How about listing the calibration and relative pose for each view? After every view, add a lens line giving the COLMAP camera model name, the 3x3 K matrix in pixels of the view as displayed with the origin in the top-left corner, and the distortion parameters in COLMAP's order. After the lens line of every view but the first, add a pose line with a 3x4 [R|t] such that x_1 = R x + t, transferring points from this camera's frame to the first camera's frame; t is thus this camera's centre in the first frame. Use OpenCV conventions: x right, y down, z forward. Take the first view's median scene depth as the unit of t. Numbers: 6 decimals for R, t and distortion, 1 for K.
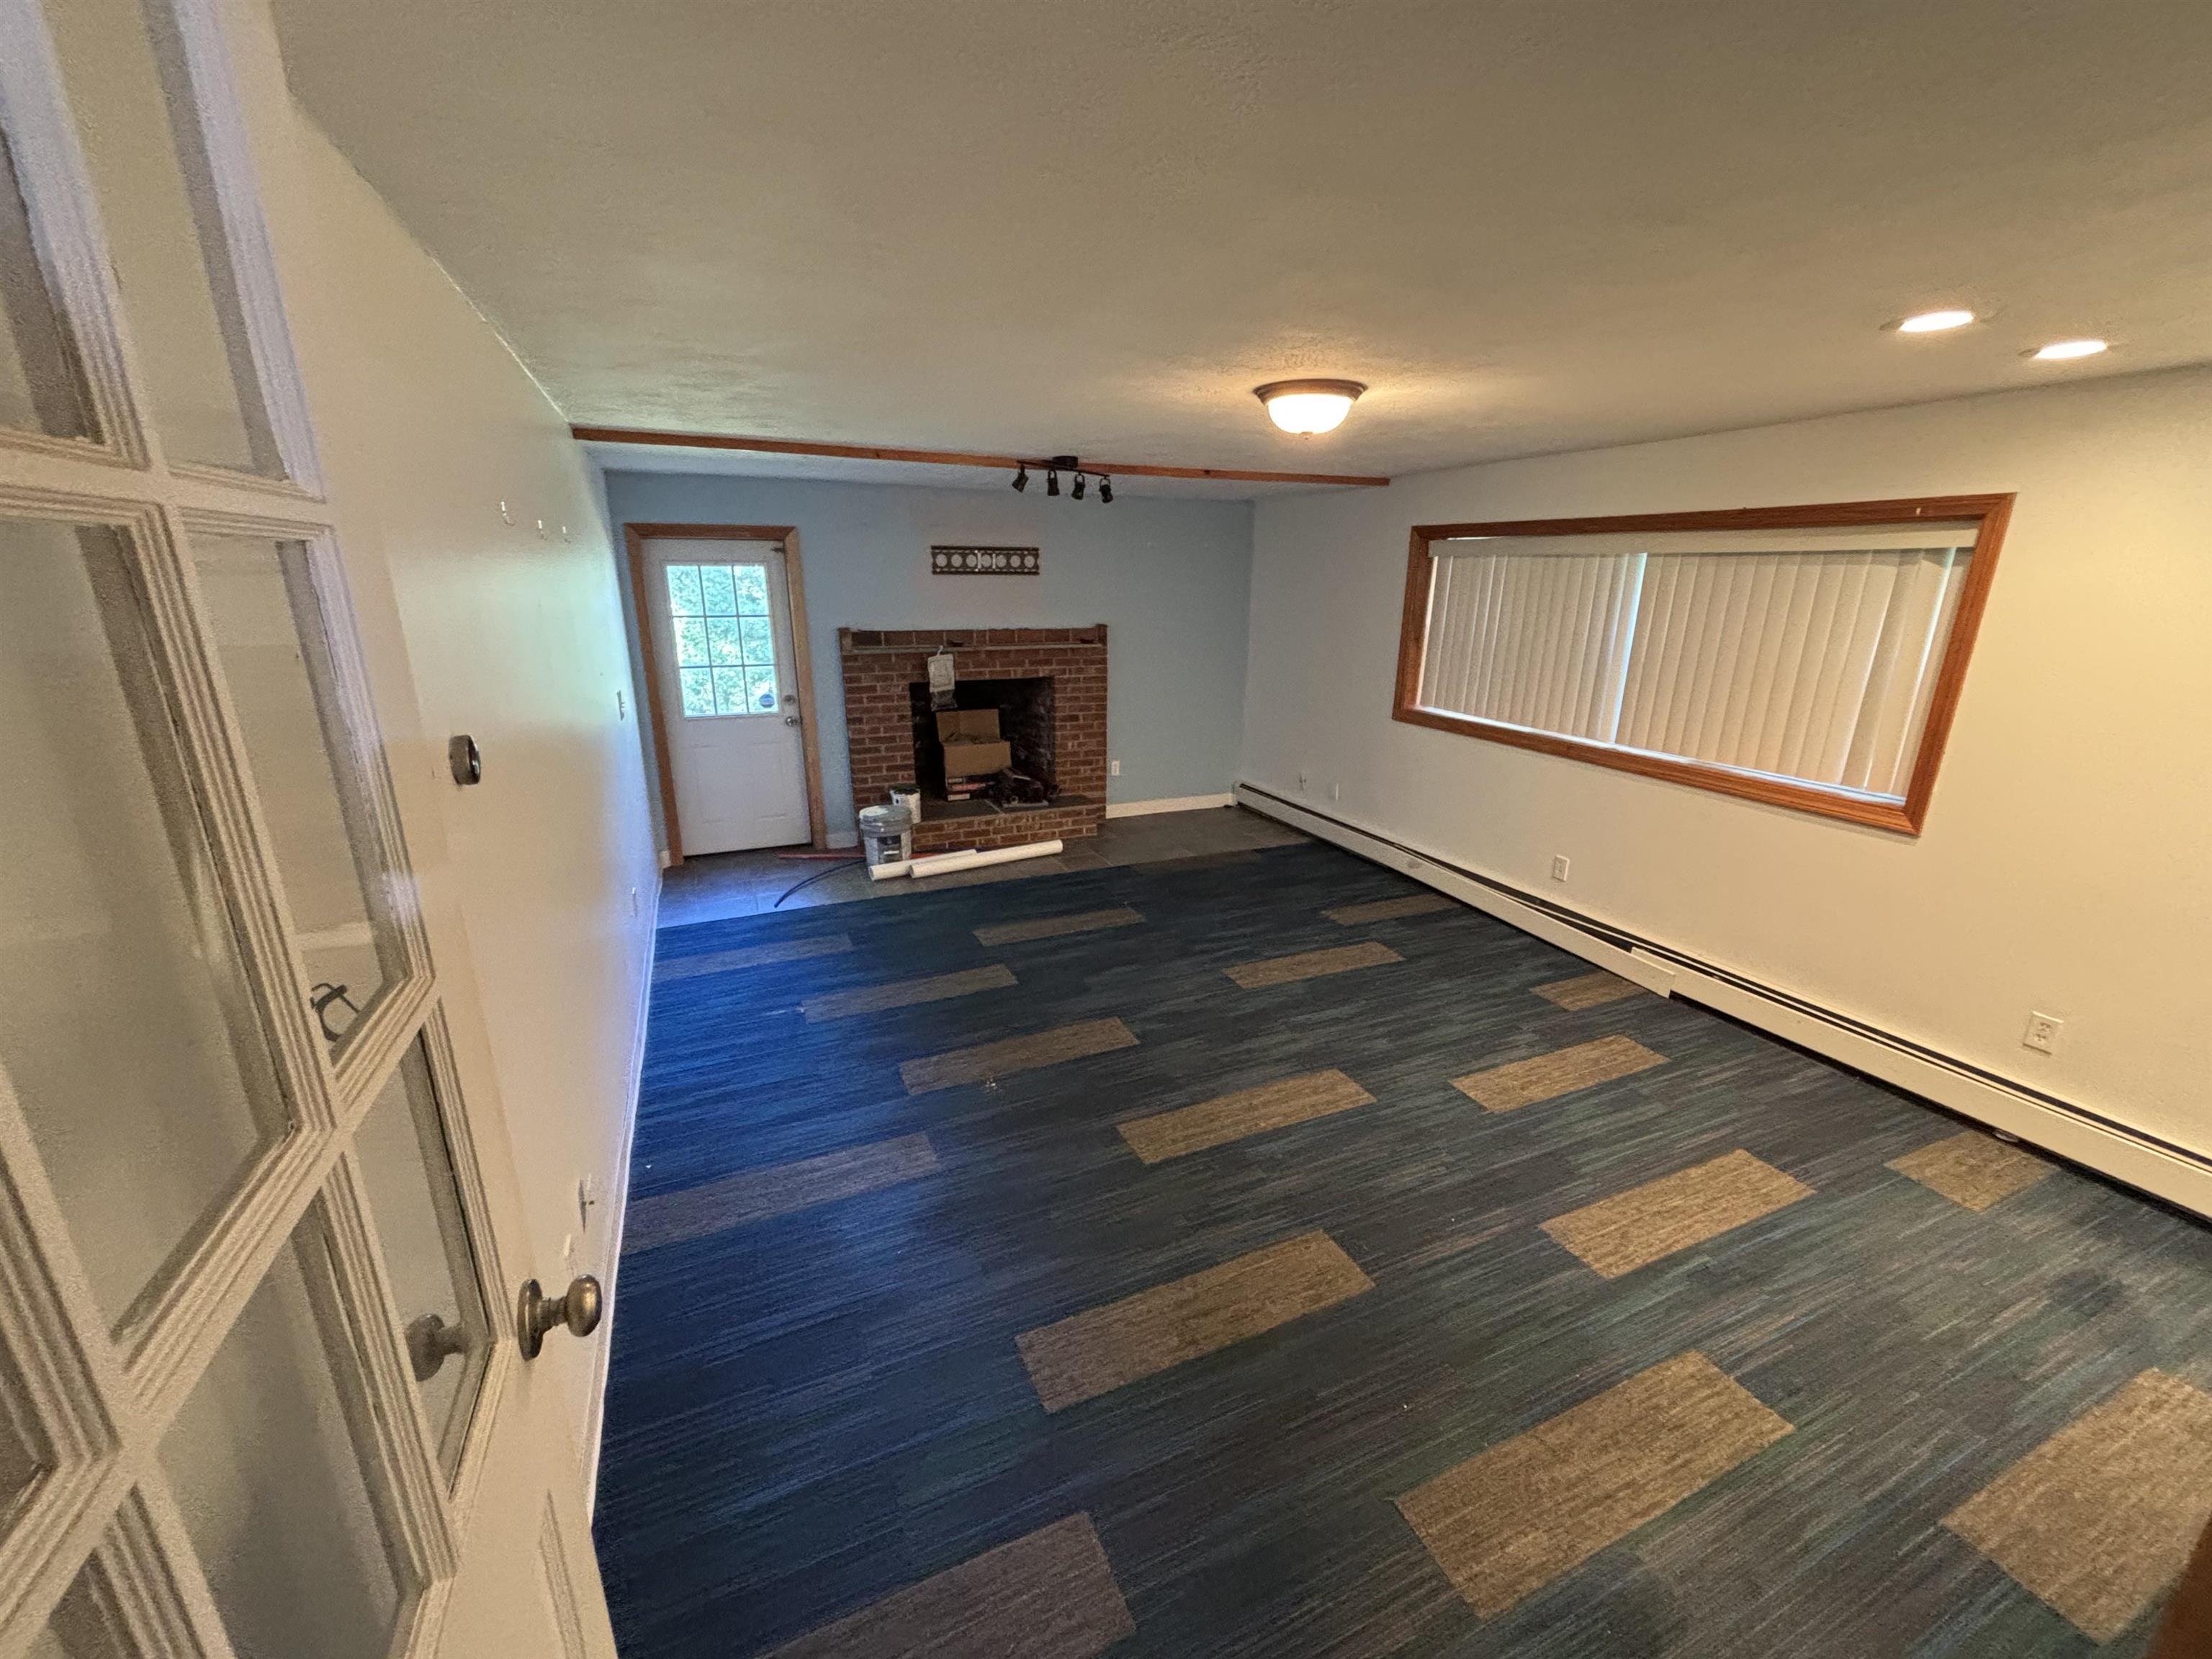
lens RADIAL K [[881.8, 0, 1090.4], [0, 881.8, 823.1], [0, 0, 1]] dist [0.005674, -0.001155]
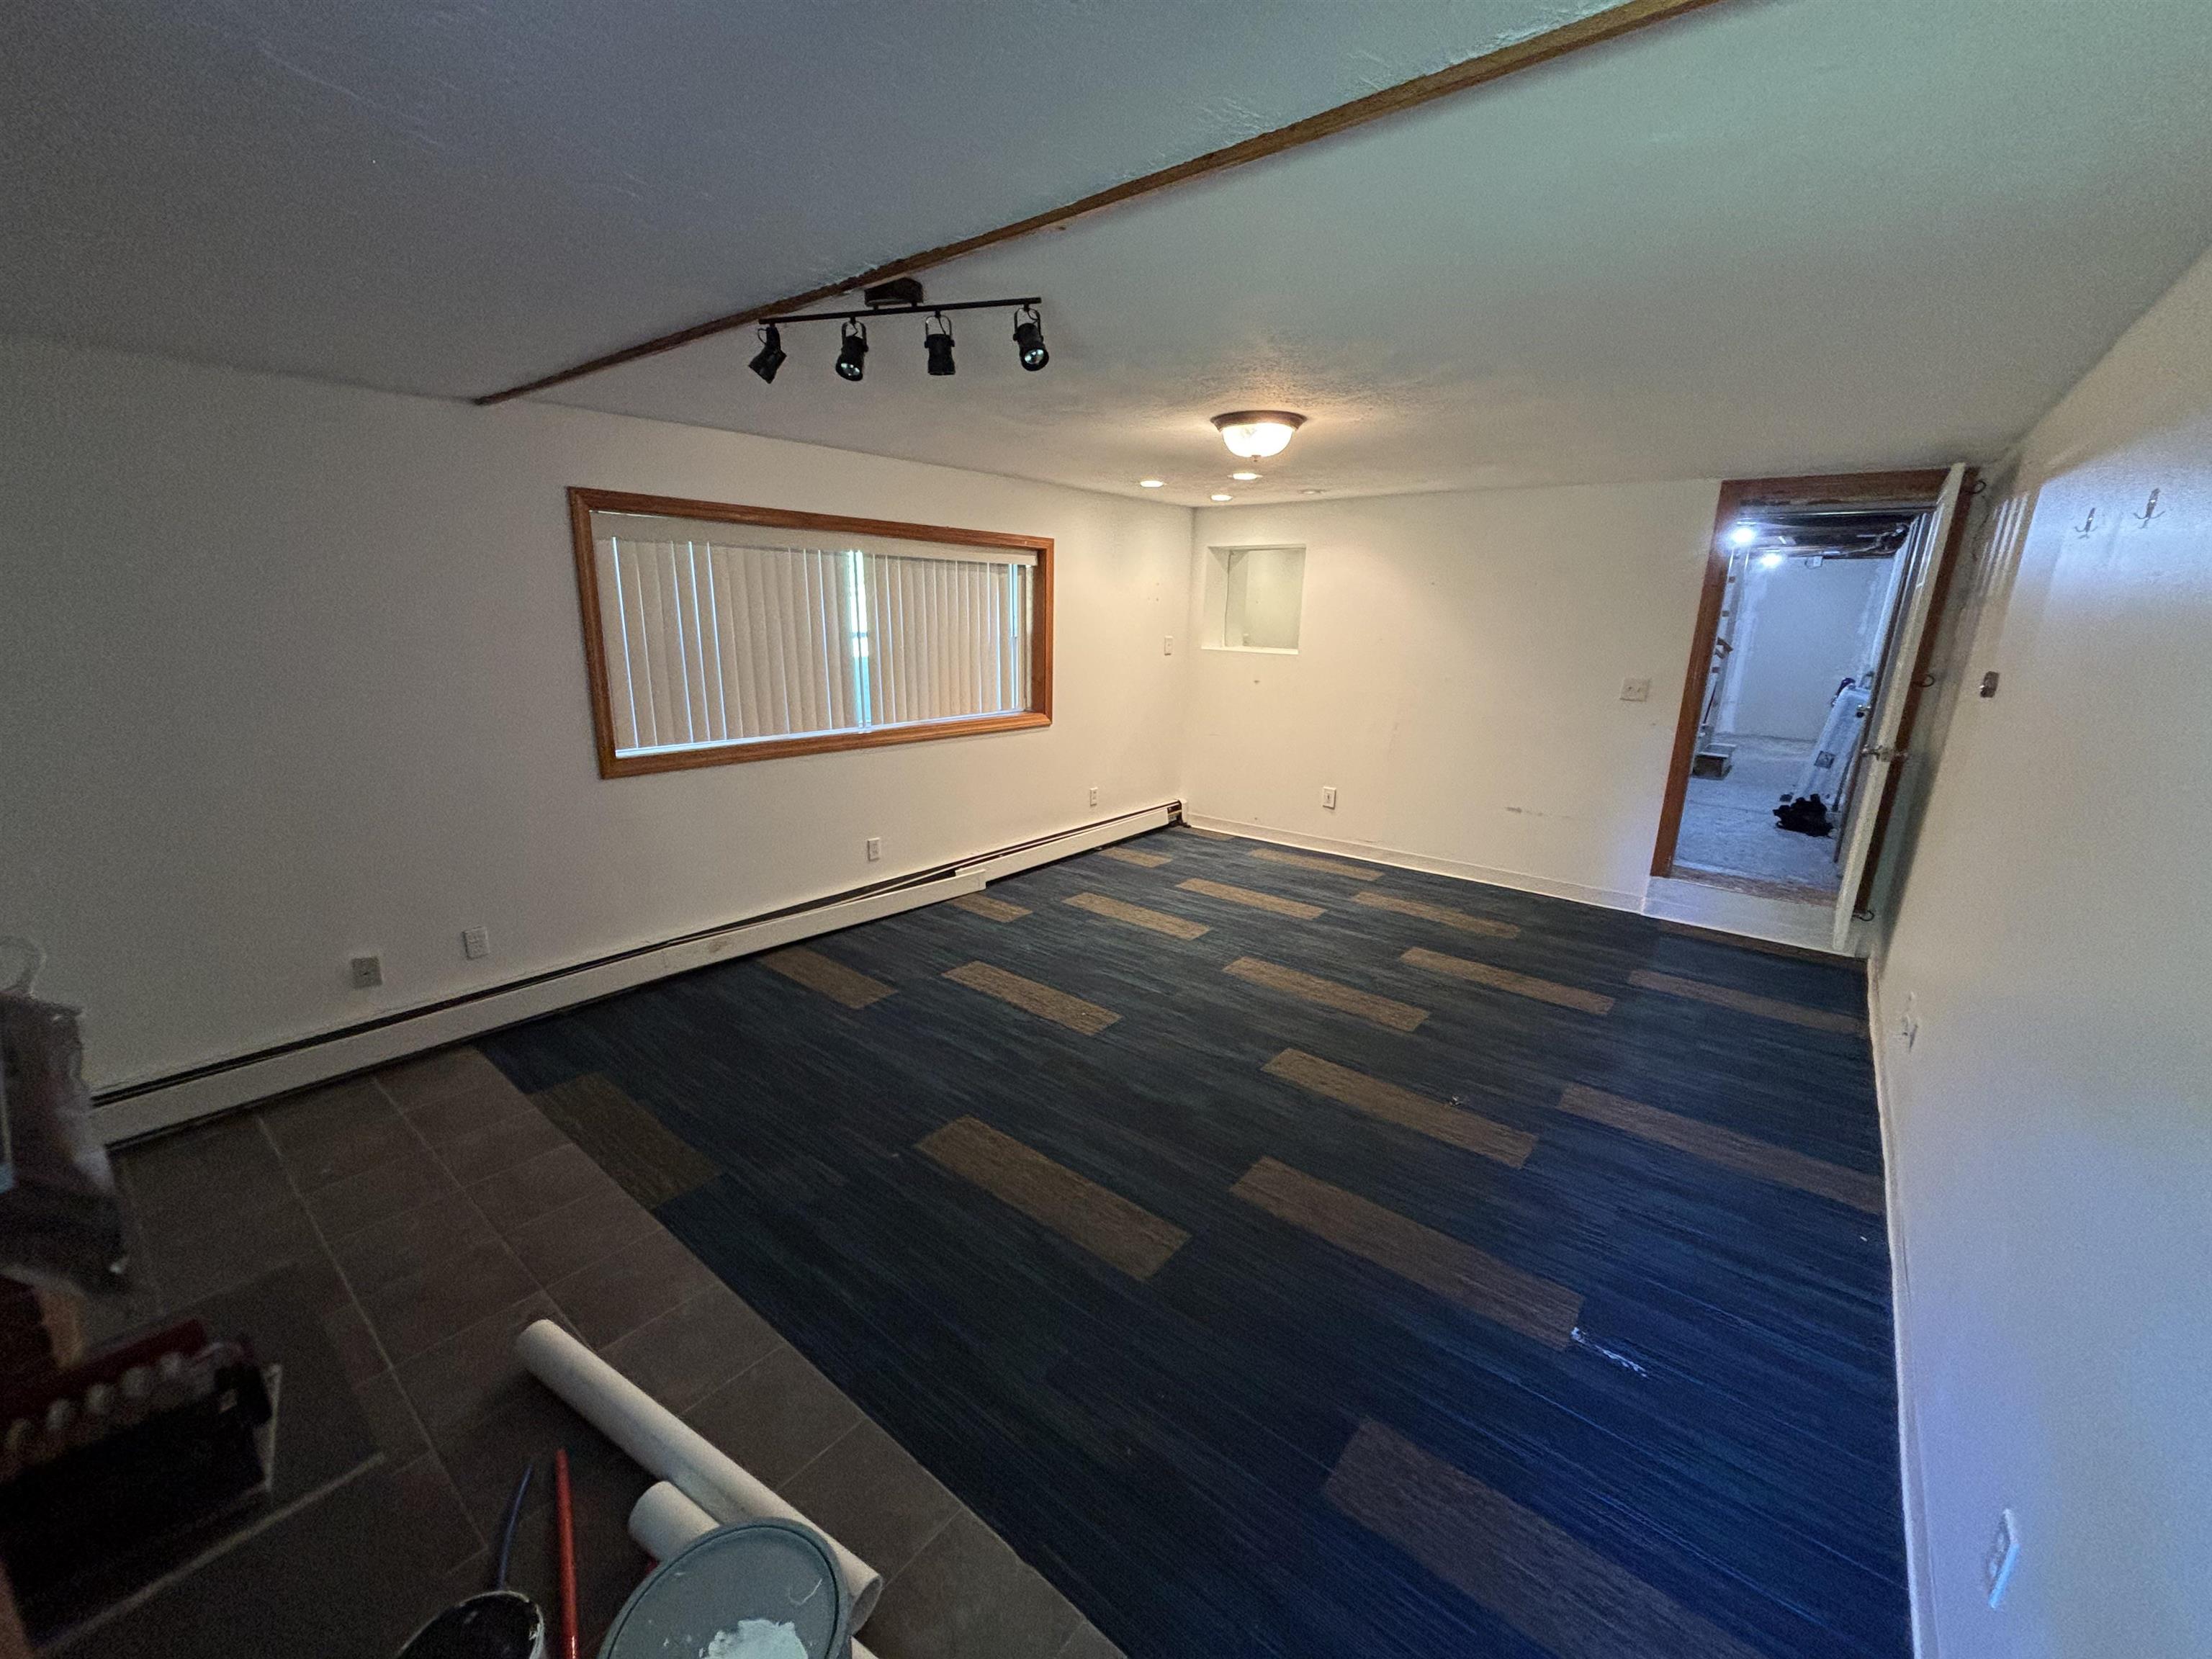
lens RADIAL K [[881.8, 0, 1092.3], [0, 881.8, 852.0], [0, 0, 1]] dist [0.005674, -0.001155]
pose [[-0.455293, -0.258593, 0.851961, -0.589223], [0.221315, 0.893988, 0.389621, -0.358045], [-0.862397, 0.365943, -0.349796, 1.350895]]
